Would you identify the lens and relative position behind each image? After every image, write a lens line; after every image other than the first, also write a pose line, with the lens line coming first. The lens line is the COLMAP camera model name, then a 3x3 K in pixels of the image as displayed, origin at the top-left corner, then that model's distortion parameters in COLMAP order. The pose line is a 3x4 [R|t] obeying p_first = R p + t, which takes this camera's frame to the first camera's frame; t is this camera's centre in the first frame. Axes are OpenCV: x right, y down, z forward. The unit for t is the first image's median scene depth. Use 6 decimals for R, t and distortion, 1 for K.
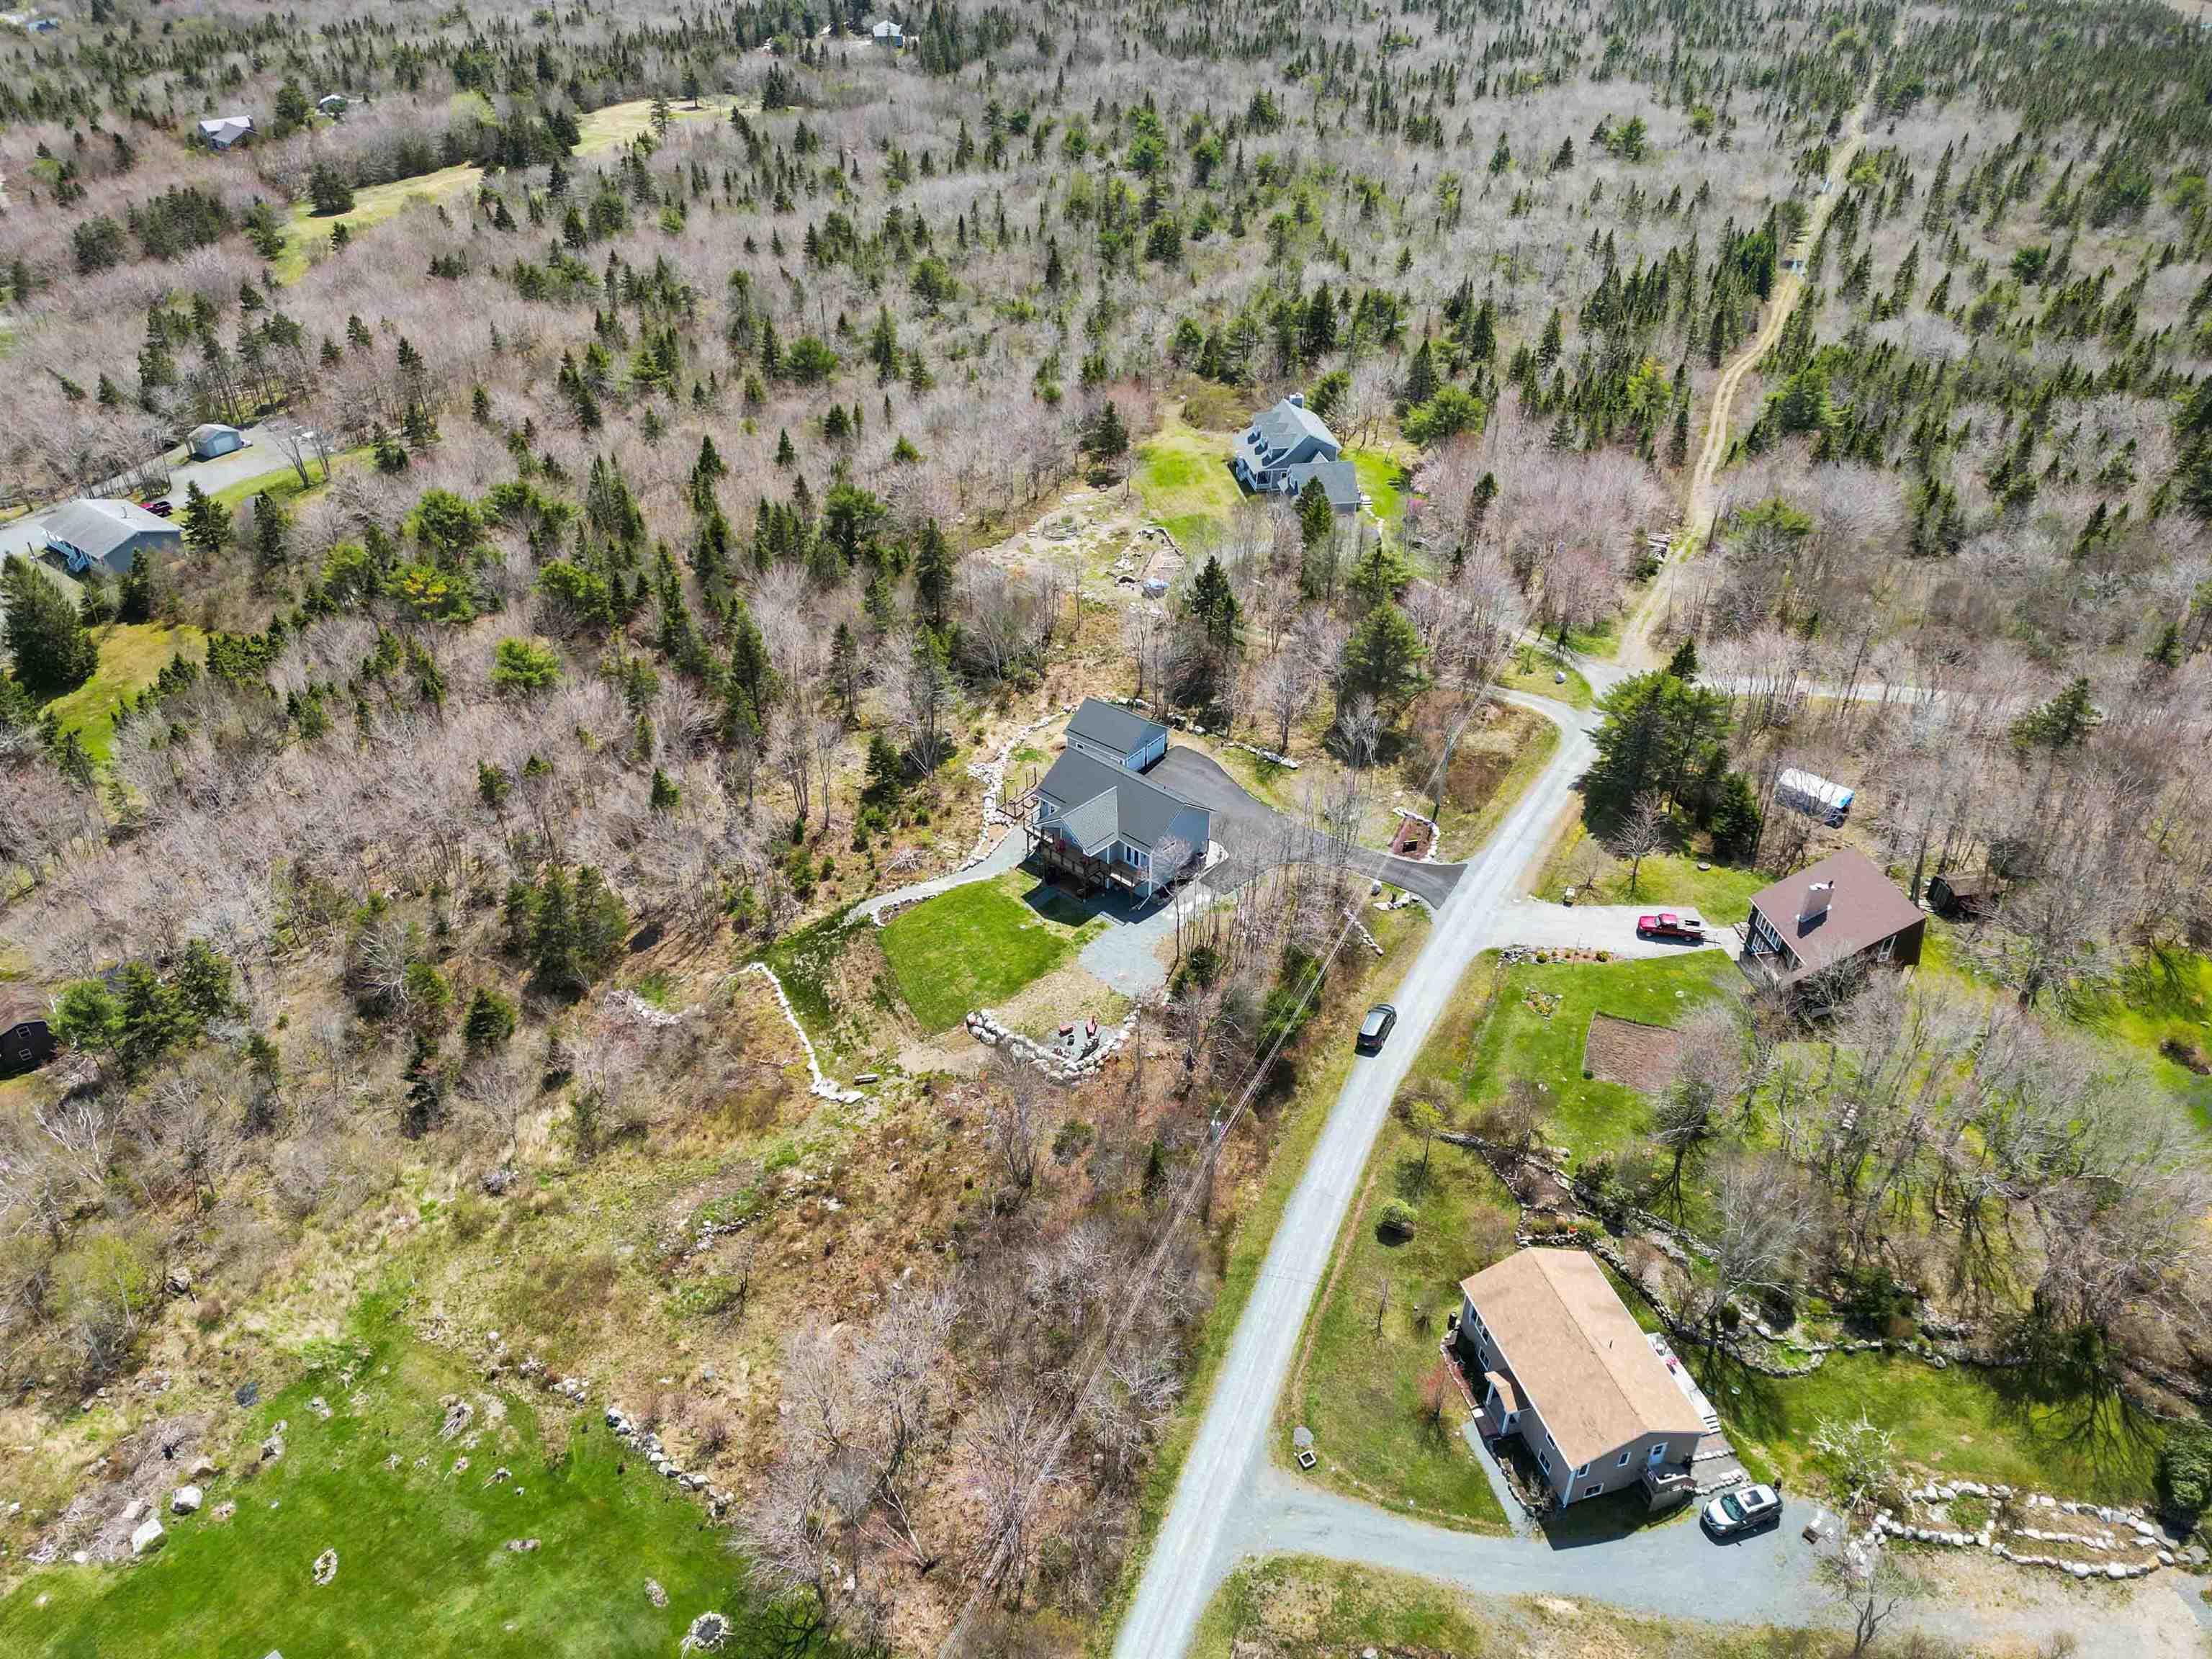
lens RADIAL K [[1558.0, 0, 1106.0], [0, 1558.0, 829.5], [0, 0, 1]] dist [0.083317, -0.091534]
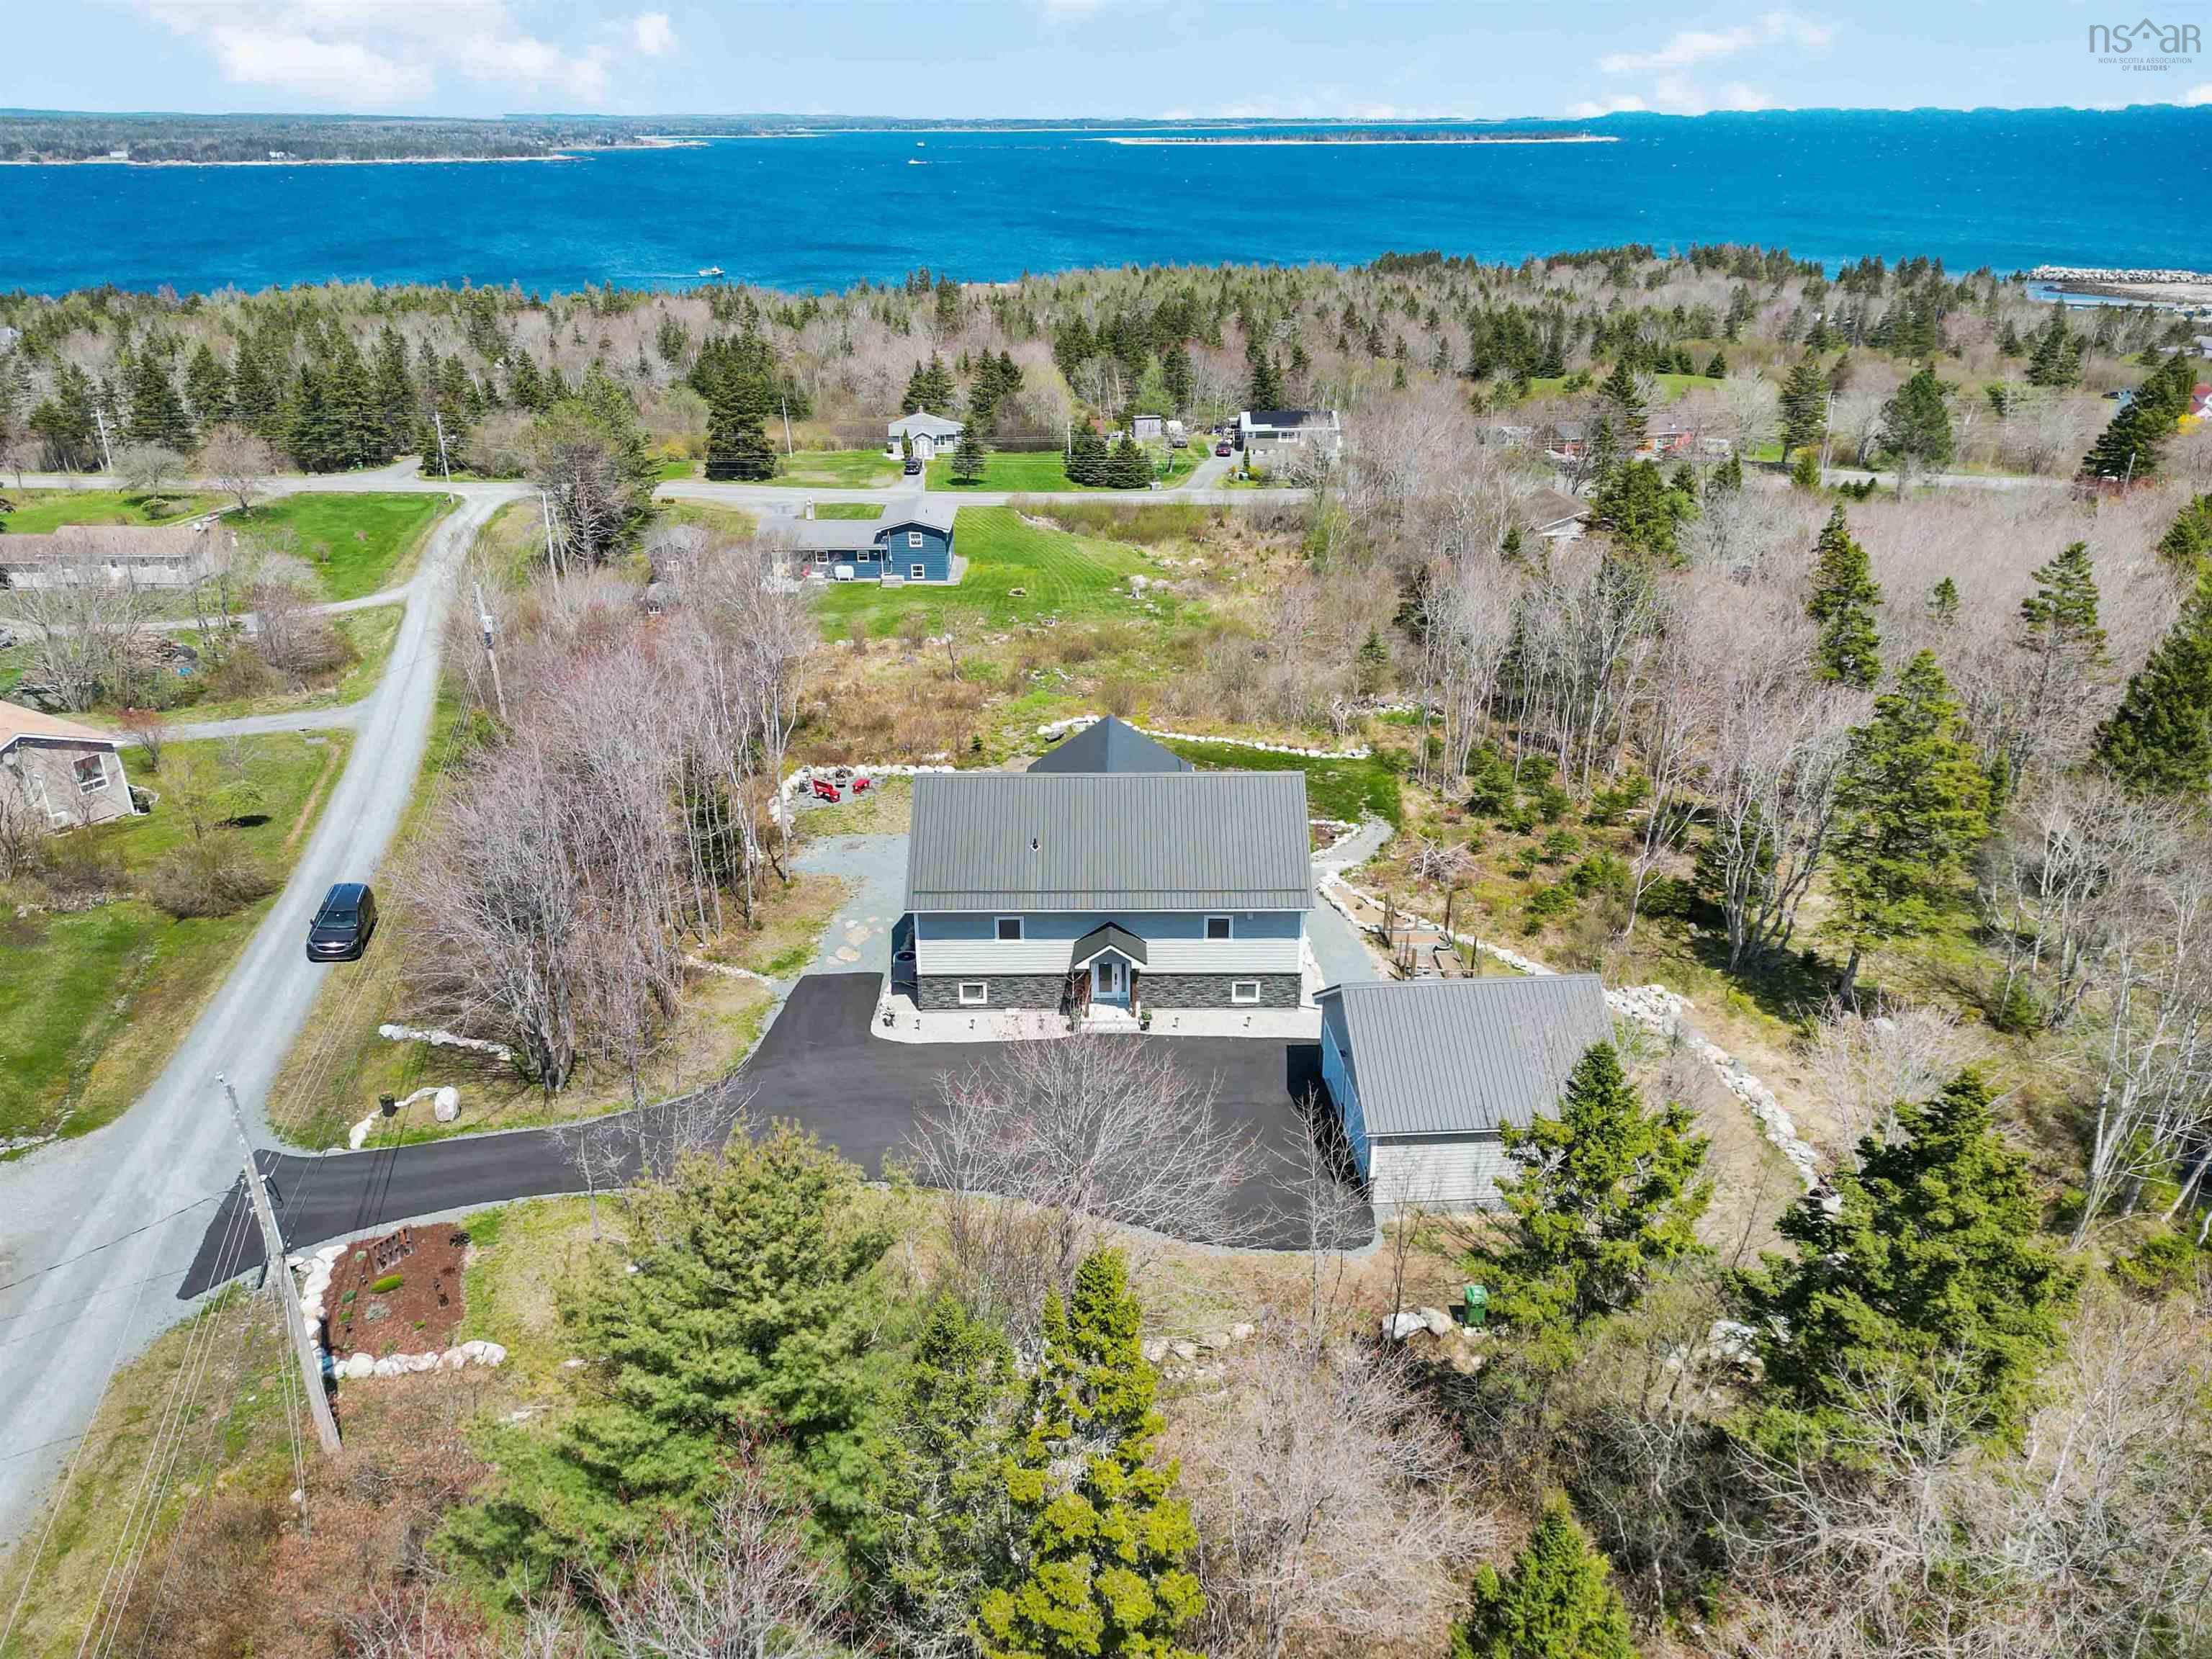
lens RADIAL K [[1558.0, 0, 1106.0], [0, 1558.0, 829.5], [0, 0, 1]] dist [0.083317, -0.091534]
pose [[-0.742874, 0.270381, -0.612399, 0.266796], [-0.379323, 0.583756, 0.717874, -0.322641], [0.551591, 0.765587, -0.331095, 1.160520]]
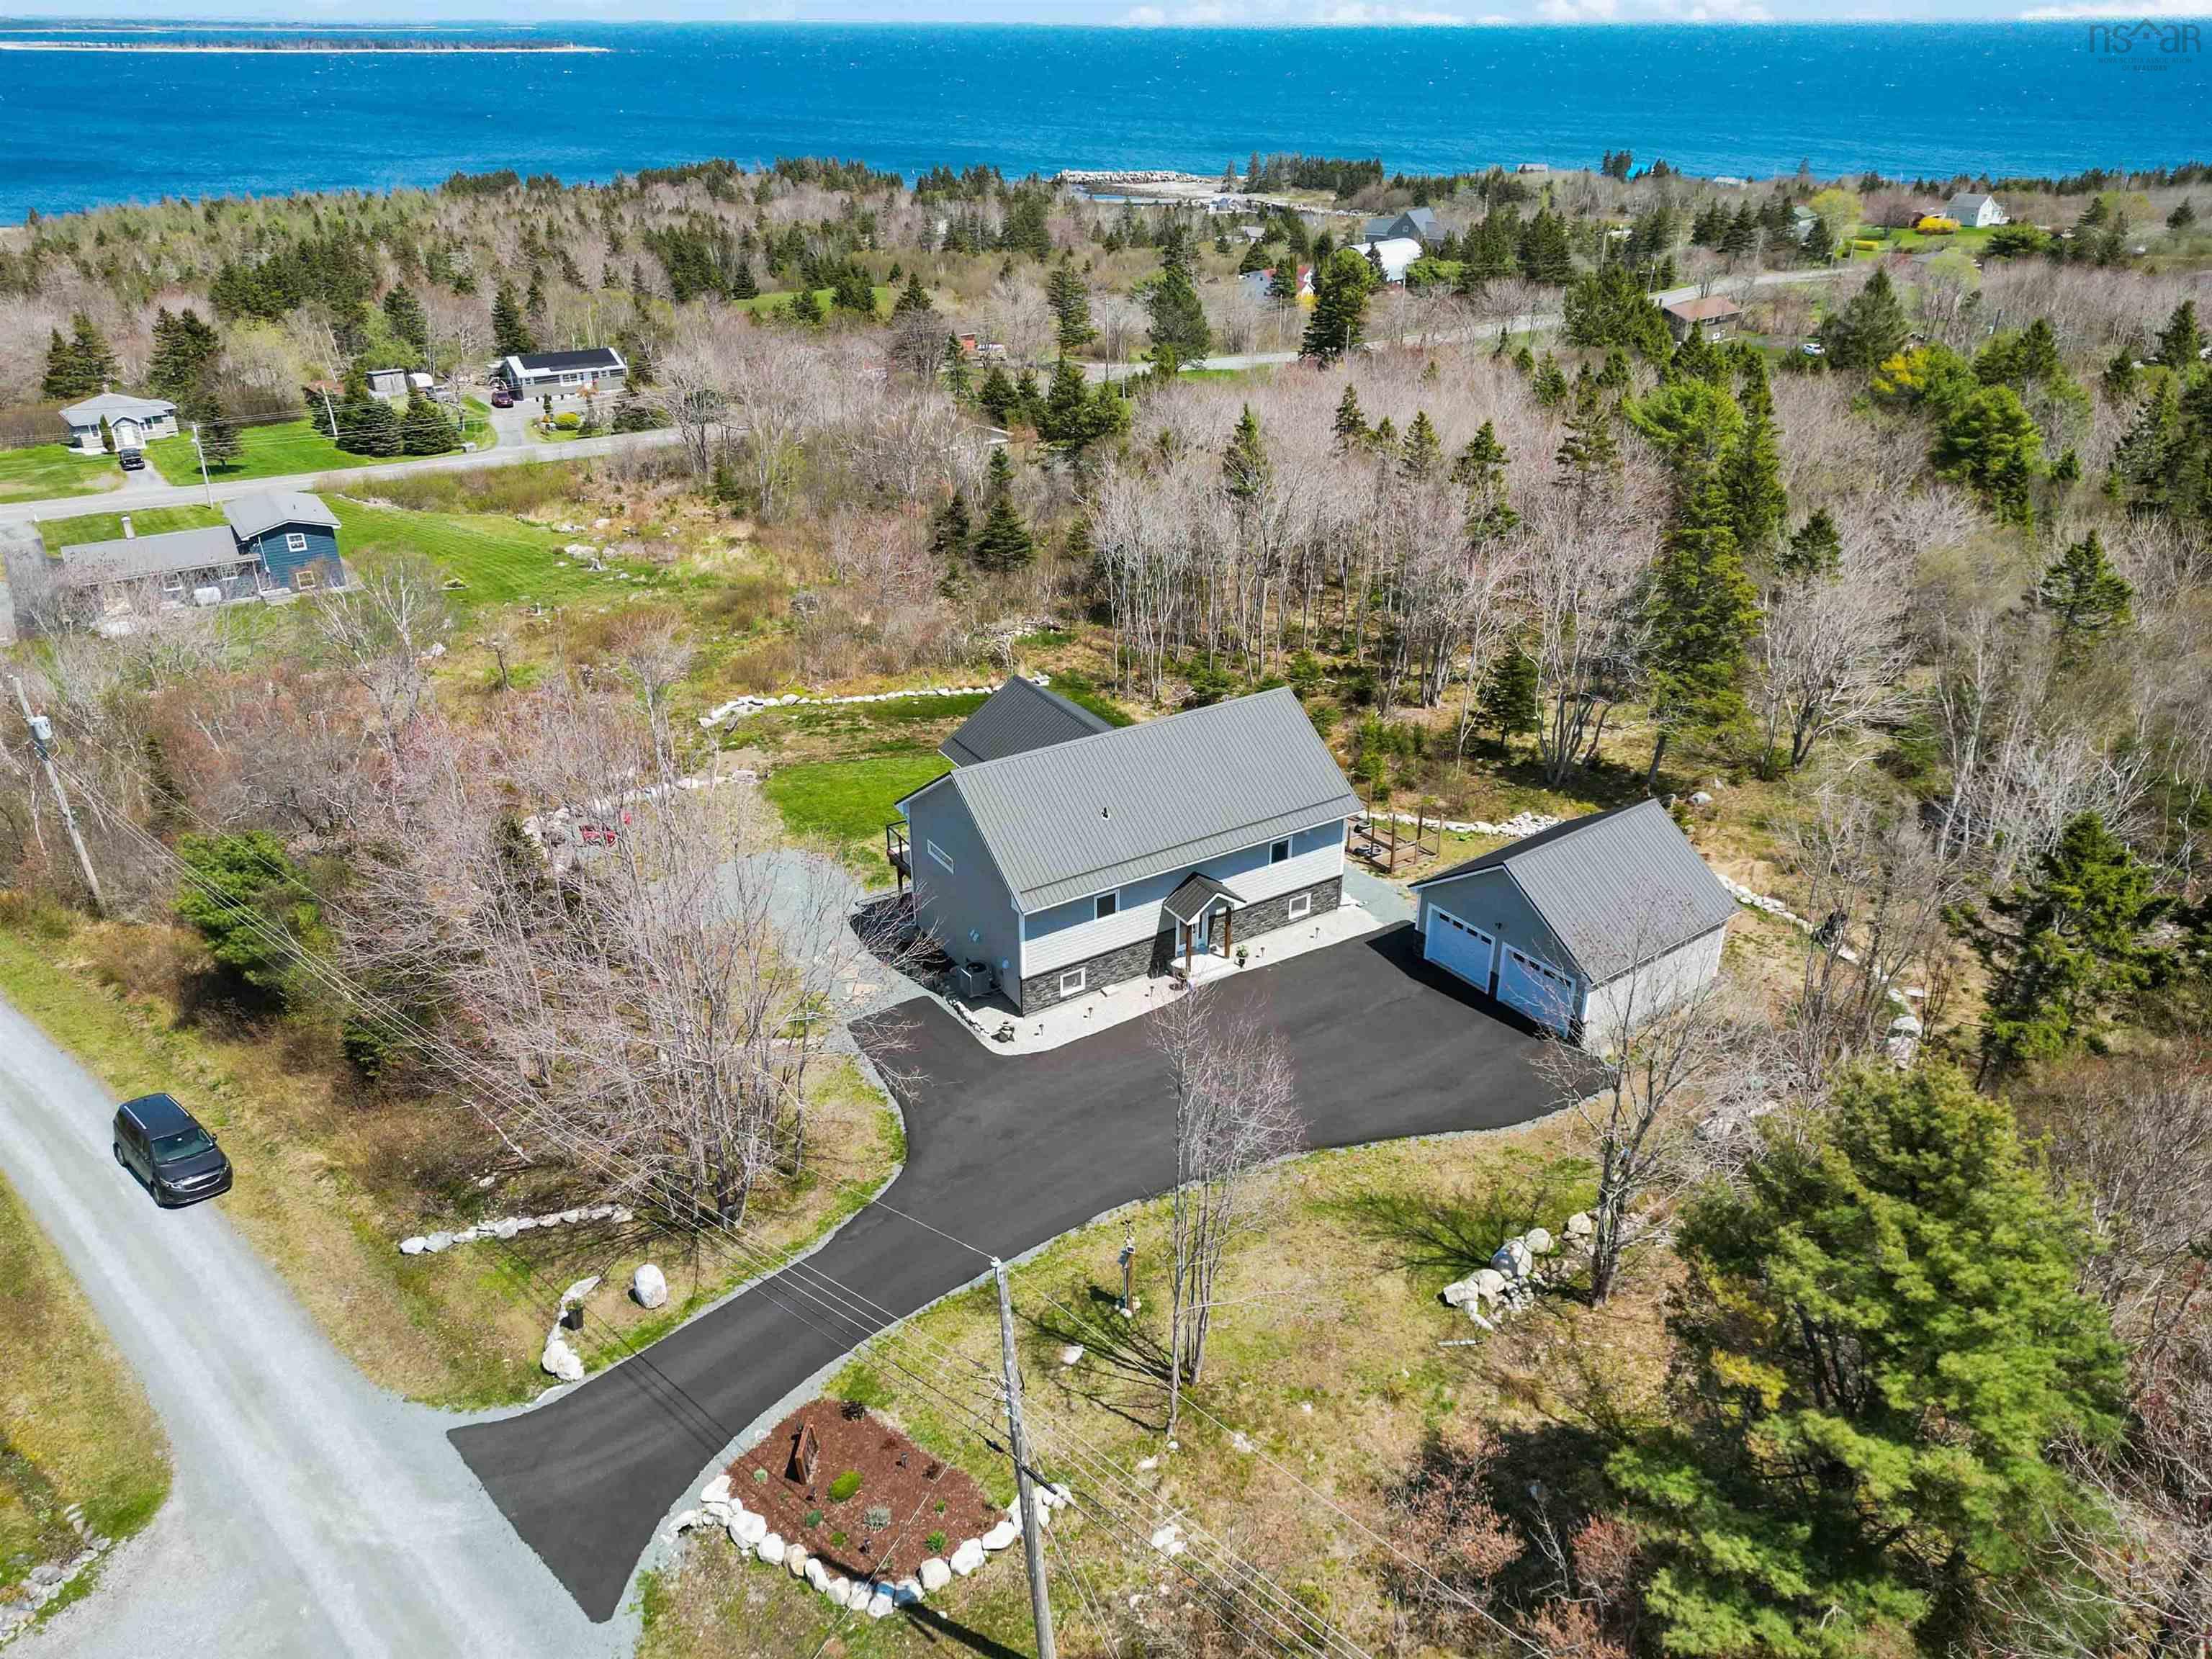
lens RADIAL K [[1558.0, 0, 1106.0], [0, 1558.0, 829.5], [0, 0, 1]] dist [0.083317, -0.091534]
pose [[-0.271669, 0.428568, -0.861699, 0.368018], [-0.544960, 0.669488, 0.504782, -0.219154], [0.793230, 0.606725, 0.051673, 1.005350]]
